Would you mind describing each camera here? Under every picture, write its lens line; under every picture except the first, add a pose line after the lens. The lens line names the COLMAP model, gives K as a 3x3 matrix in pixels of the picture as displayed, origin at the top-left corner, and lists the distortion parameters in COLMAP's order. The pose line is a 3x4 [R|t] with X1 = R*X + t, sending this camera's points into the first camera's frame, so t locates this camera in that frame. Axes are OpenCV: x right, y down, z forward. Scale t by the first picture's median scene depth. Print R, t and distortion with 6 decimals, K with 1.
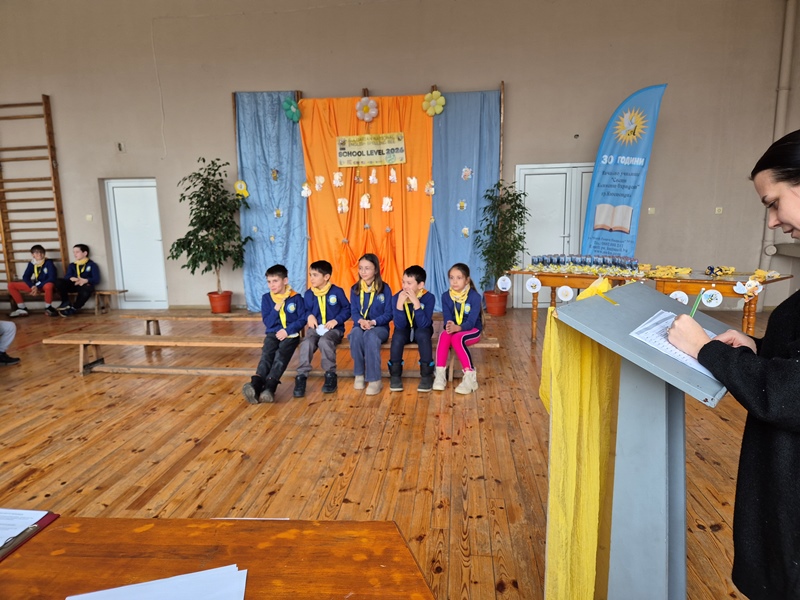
lens RADIAL K [[555.0, 0, 406.2], [0, 555.0, 299.9], [0, 0, 1]] dist [0.067108, -0.068086]
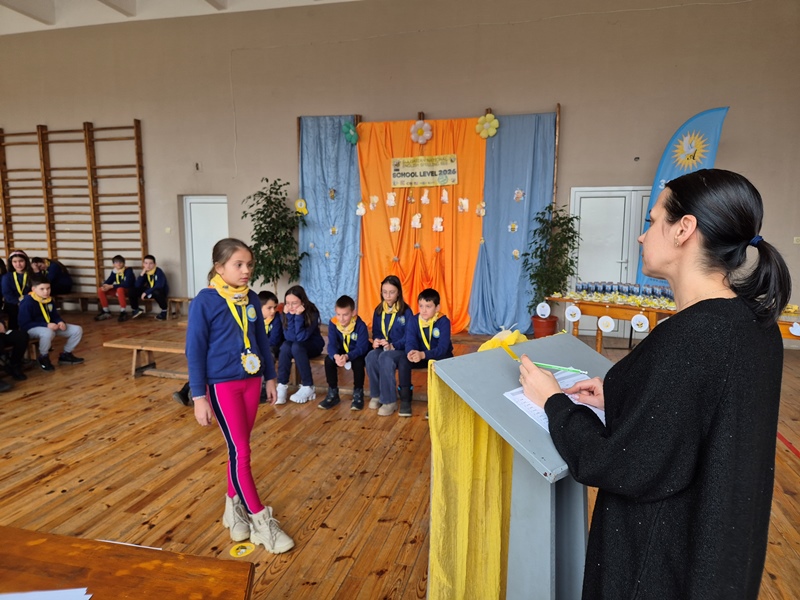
lens RADIAL K [[555.0, 0, 400.6], [0, 555.0, 288.9], [0, 0, 1]] dist [0.067108, -0.068086]
pose [[0.987175, 0.040900, -0.154315, 0.074174], [-0.047561, 0.998078, -0.039724, -0.014904], [0.152394, 0.046554, 0.987223, 0.000337]]
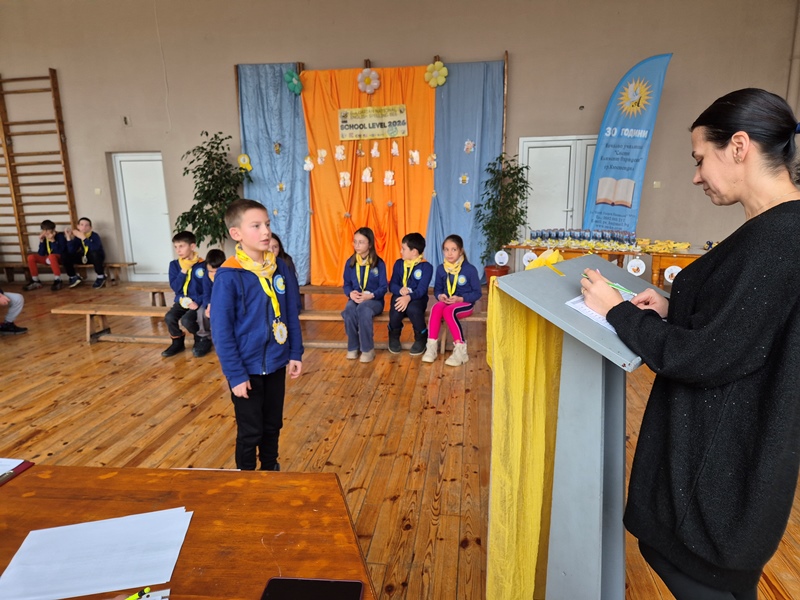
lens RADIAL K [[555.0, 0, 400.2], [0, 555.0, 304.0], [0, 0, 1]] dist [0.067108, -0.068086]
pose [[0.999399, 0.007379, -0.033880, 0.026562], [-0.005611, 0.998633, 0.051972, 0.002247], [0.034217, -0.051751, 0.998074, -0.011106]]
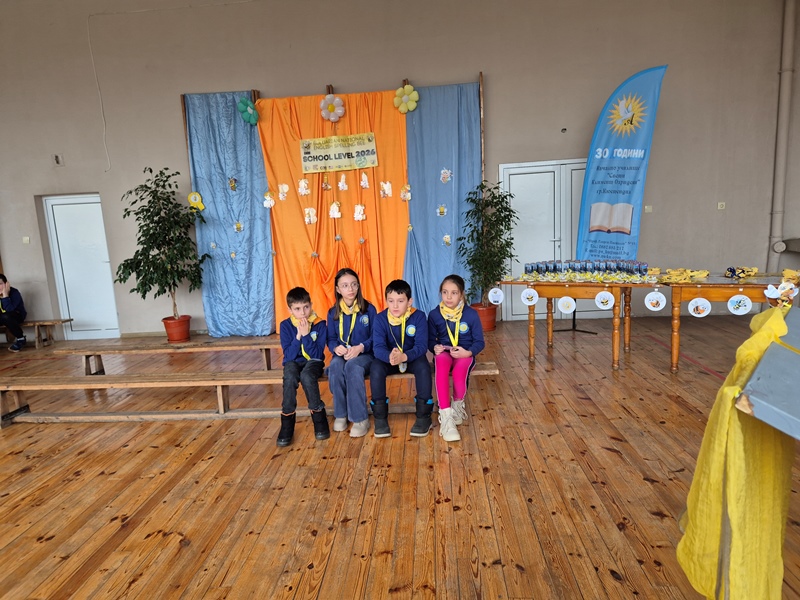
lens RADIAL K [[555.0, 0, 401.0], [0, 555.0, 308.1], [0, 0, 1]] dist [0.067108, -0.068086]
pose [[0.998629, -0.041676, 0.031673, -0.002311], [0.041845, 0.999113, -0.004690, -0.011762], [-0.031450, 0.006009, 0.999487, 0.117071]]
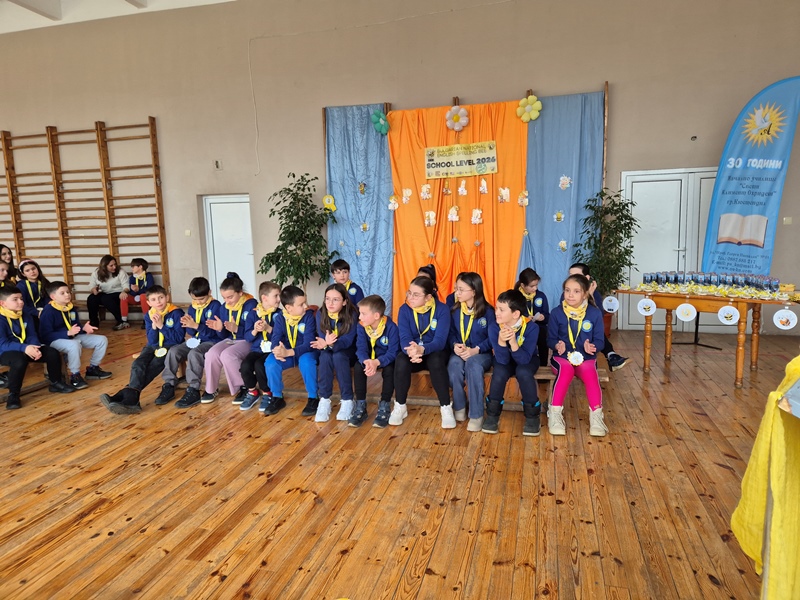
lens RADIAL K [[555.0, 0, 403.3], [0, 555.0, 290.4], [0, 0, 1]] dist [0.067108, -0.068086]
pose [[0.987171, 0.011090, -0.159282, -0.007247], [-0.016969, 0.999222, -0.035592, -0.013337], [0.158764, 0.037839, 0.986591, 0.065564]]
